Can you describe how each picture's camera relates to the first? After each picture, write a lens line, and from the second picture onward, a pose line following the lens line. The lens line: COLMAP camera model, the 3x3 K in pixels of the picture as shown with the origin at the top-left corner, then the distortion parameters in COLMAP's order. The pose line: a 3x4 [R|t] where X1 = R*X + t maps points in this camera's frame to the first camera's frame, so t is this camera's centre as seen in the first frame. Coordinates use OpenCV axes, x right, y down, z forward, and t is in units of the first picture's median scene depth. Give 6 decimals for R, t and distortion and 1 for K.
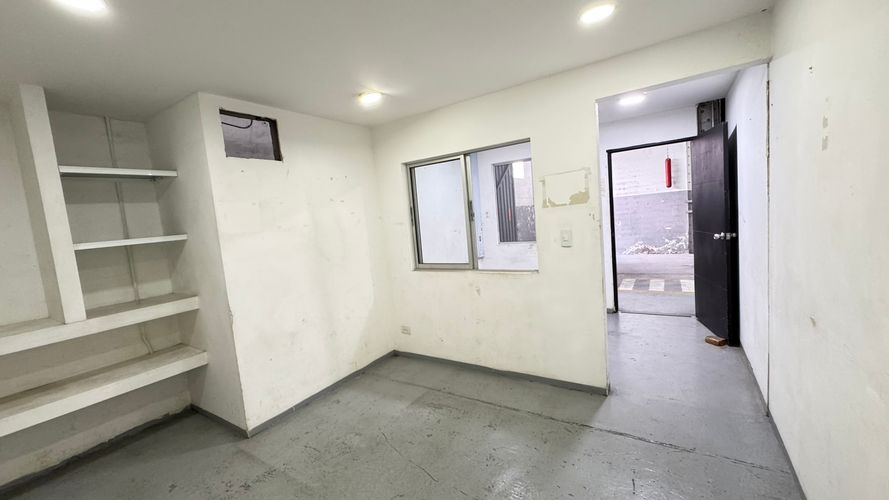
lens RADIAL K [[353.4, 0, 444.5], [0, 353.4, 250.0], [0, 0, 1]] dist [-0.003261, 0.000382]
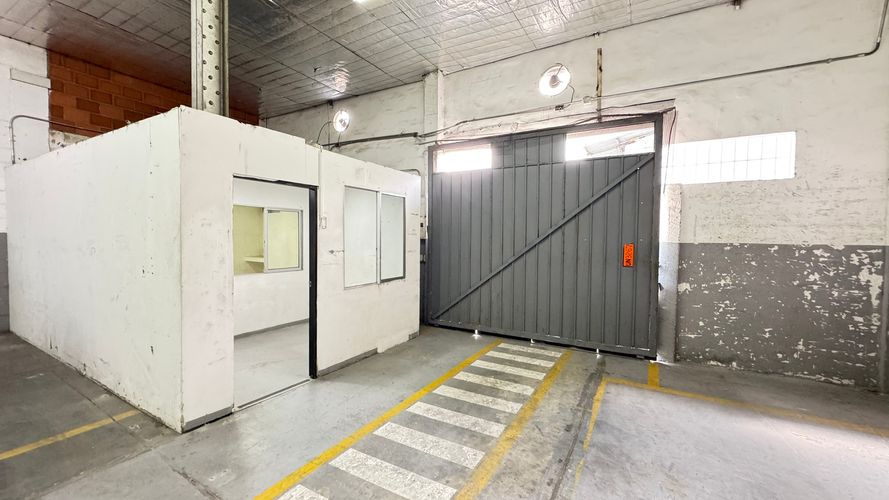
lens RADIAL K [[353.4, 0, 444.5], [0, 353.4, 250.0], [0, 0, 1]] dist [-0.003261, 0.000382]
pose [[0.057064, 0.125854, -0.990406, 0.769407], [-0.114663, 0.986285, 0.118723, -0.152905], [0.991764, 0.106788, 0.070712, 0.725068]]
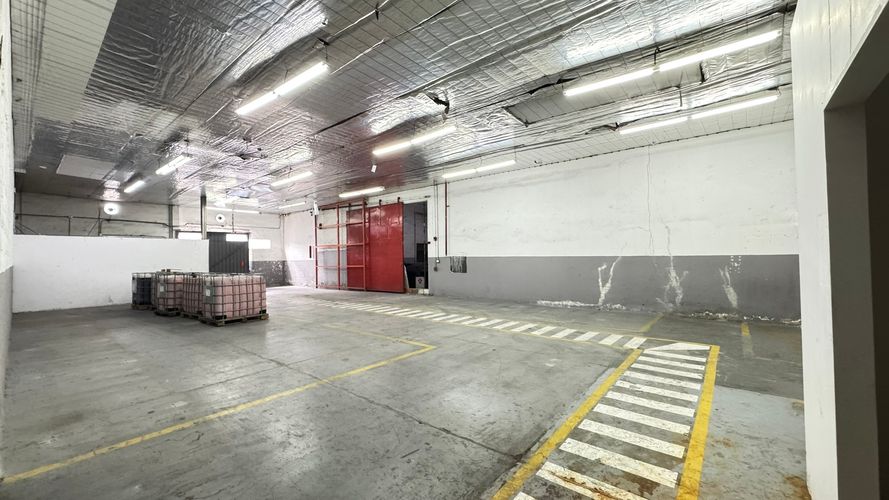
lens RADIAL K [[353.4, 0, 444.5], [0, 353.4, 250.0], [0, 0, 1]] dist [-0.003261, 0.000382]
pose [[0.991652, 0.072814, -0.106419, 1.914452], [-0.084194, 0.990723, -0.106671, -0.062967], [0.097665, 0.114740, 0.988583, -1.319771]]
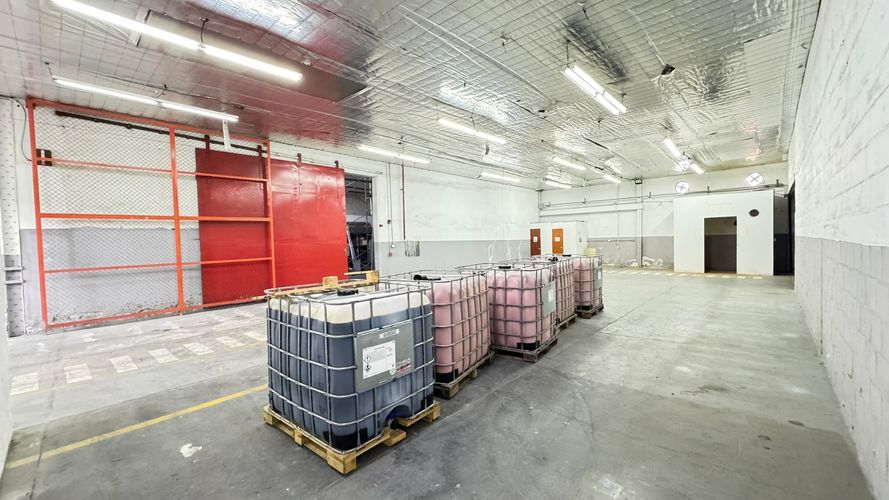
lens RADIAL K [[353.4, 0, 444.5], [0, 353.4, 250.0], [0, 0, 1]] dist [-0.003261, 0.000382]
pose [[0.165150, 0.058074, 0.984557, 0.106921], [0.103262, 0.991760, -0.075820, -0.025273], [-0.980848, 0.114189, 0.157793, -0.056239]]
